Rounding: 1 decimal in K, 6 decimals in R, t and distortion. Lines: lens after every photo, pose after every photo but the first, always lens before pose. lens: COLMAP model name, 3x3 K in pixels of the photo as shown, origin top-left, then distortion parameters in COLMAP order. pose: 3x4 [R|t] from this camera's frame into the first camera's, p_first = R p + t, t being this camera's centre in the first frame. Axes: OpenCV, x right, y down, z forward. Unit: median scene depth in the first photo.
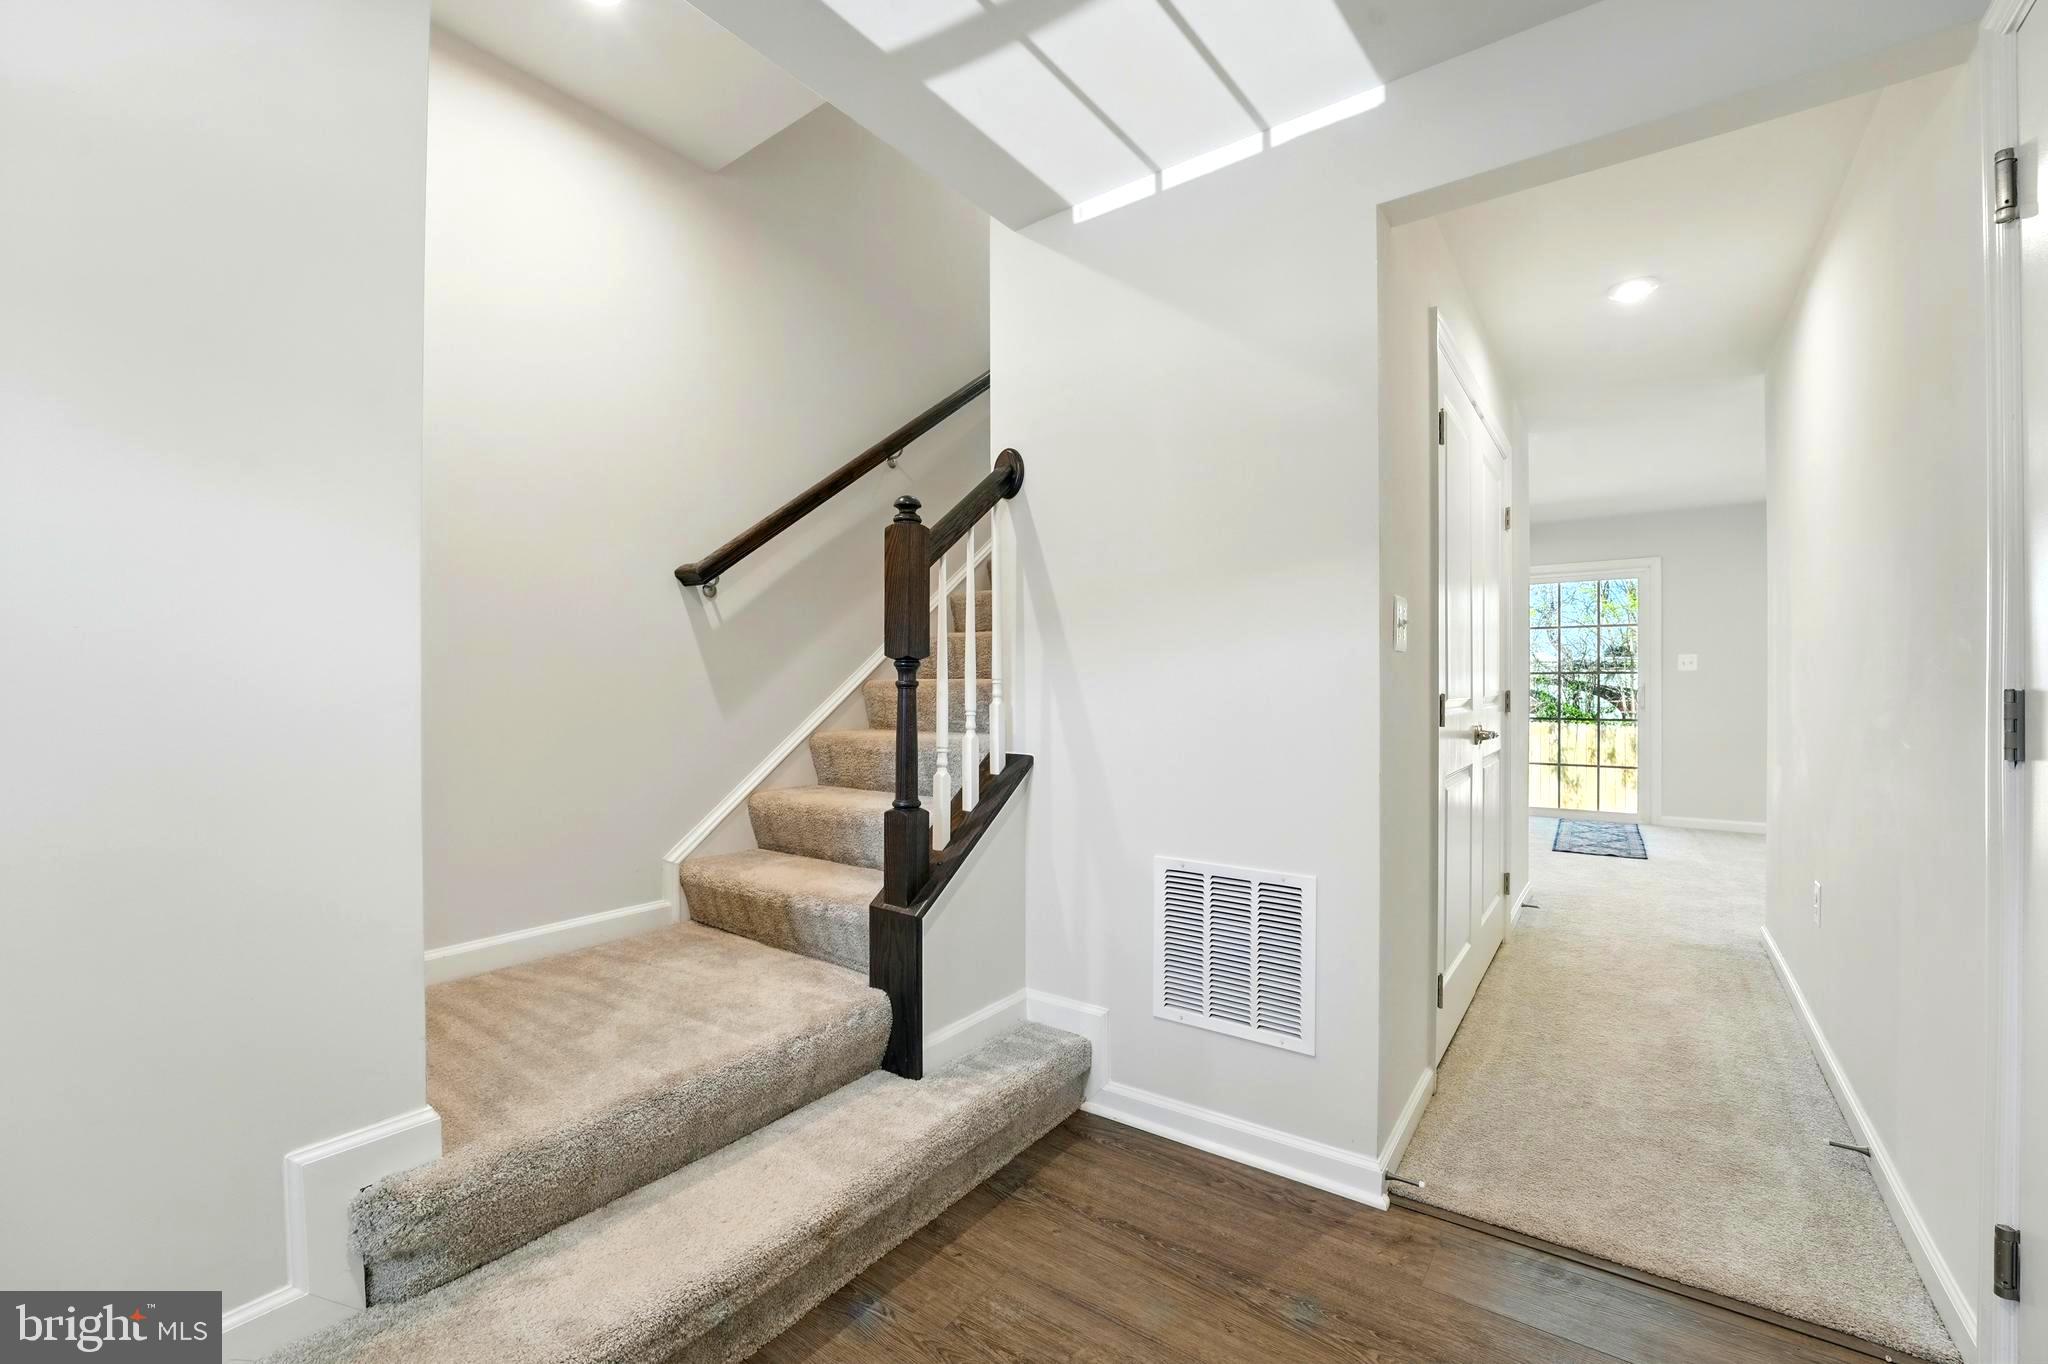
lens RADIAL K [[854.7, 0, 1020.5], [0, 854.7, 687.0], [0, 0, 1]] dist [-0.028149, 0.002820]
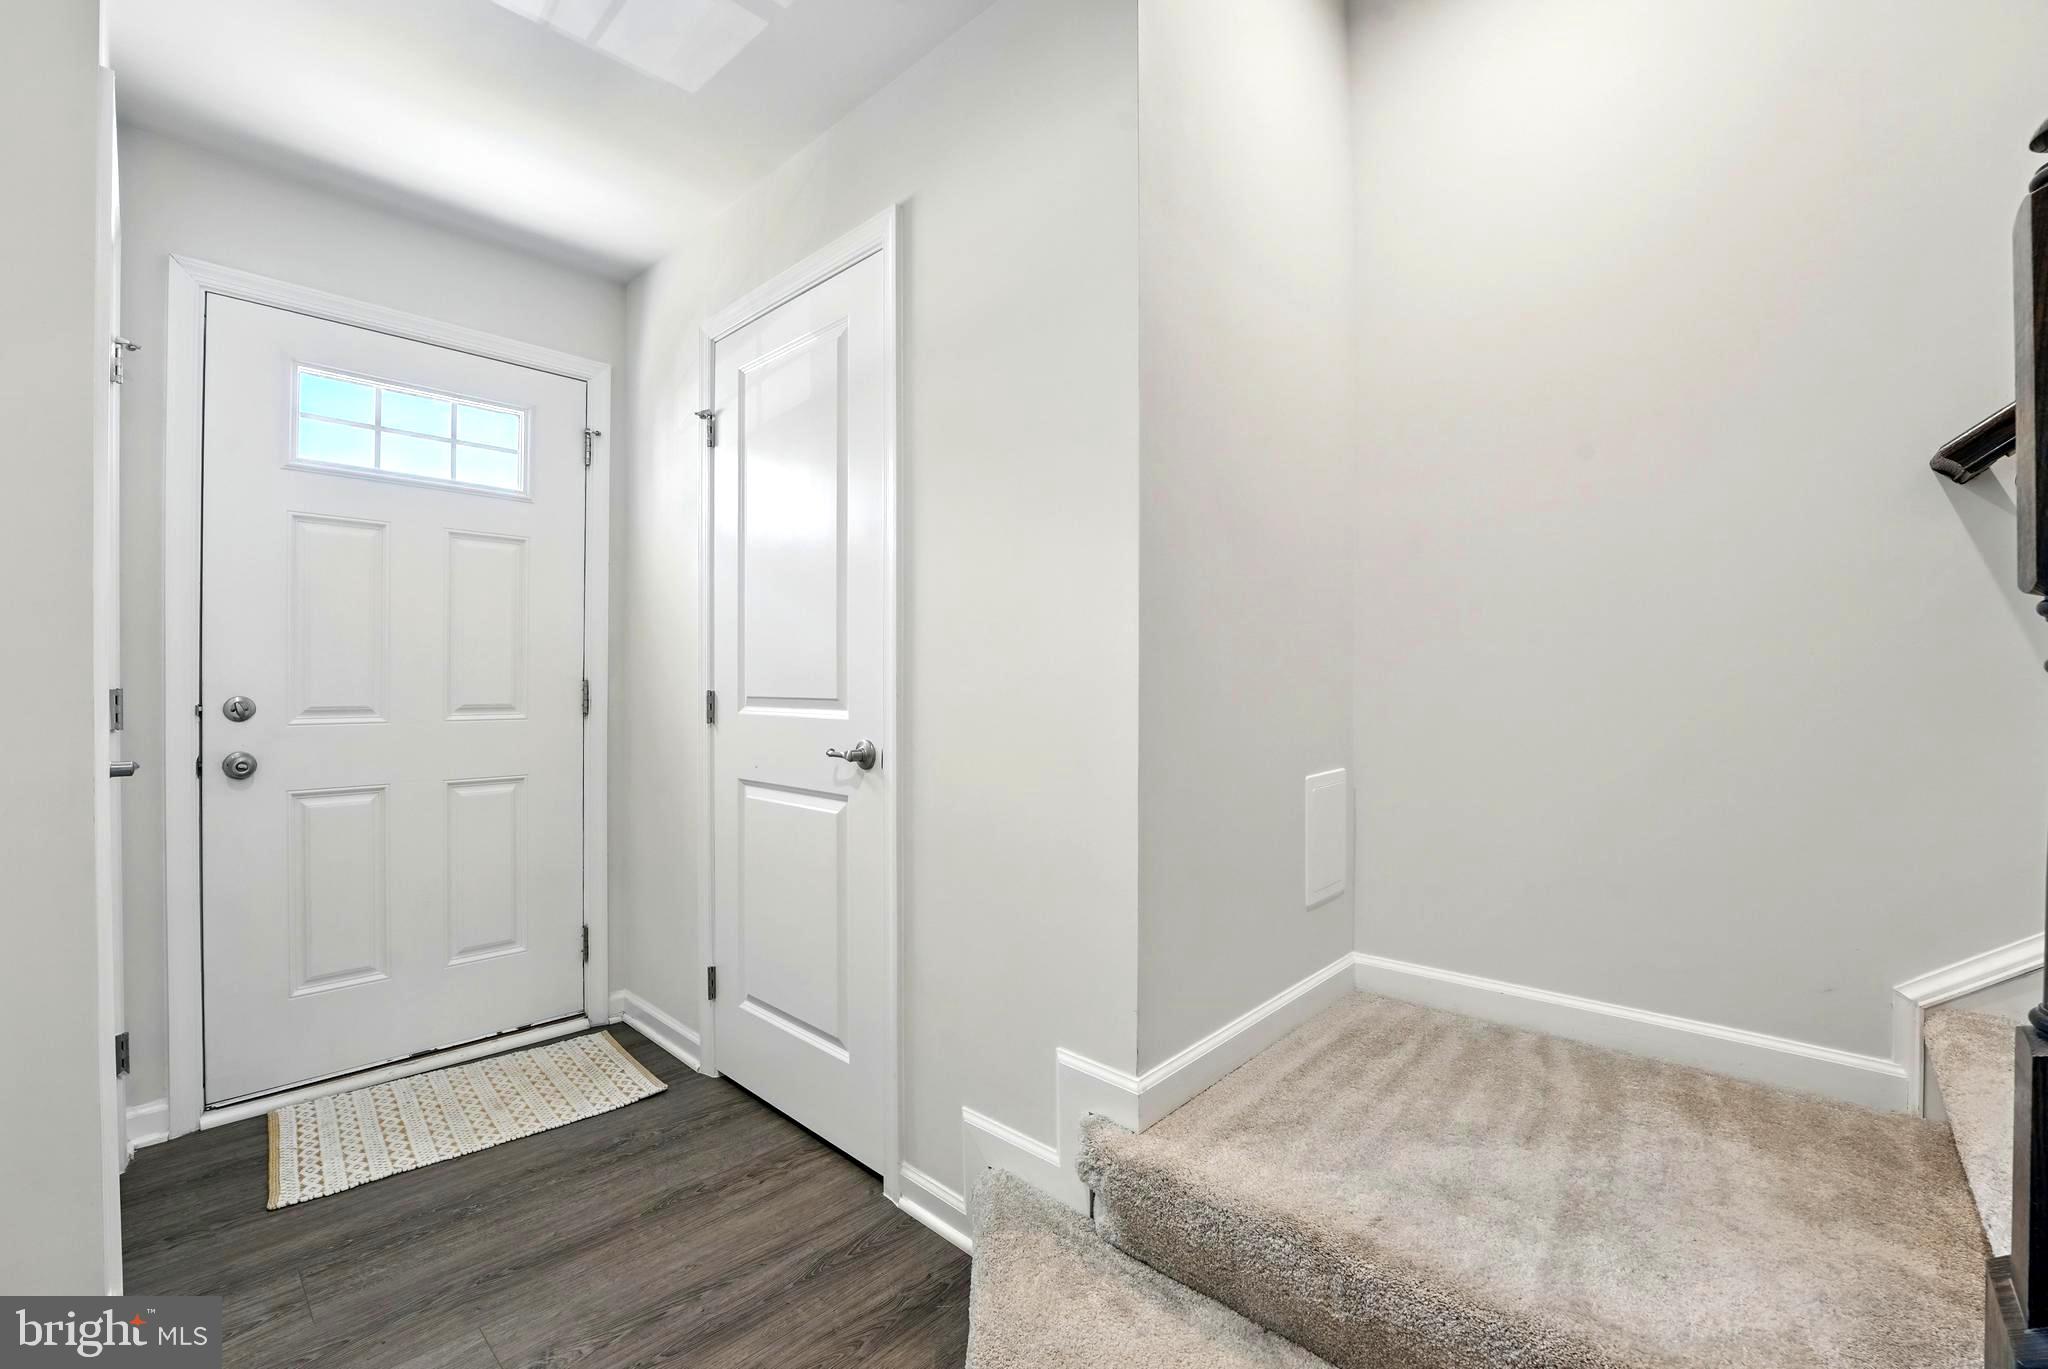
lens RADIAL K [[854.7, 0, 1021.3], [0, 854.7, 678.8], [0, 0, 1]] dist [-0.028149, 0.002820]
pose [[-0.121217, -0.001484, -0.992625, 0.252290], [0.000258, 0.999999, -0.001526, -0.000933], [0.992626, -0.000441, -0.121217, 0.662892]]
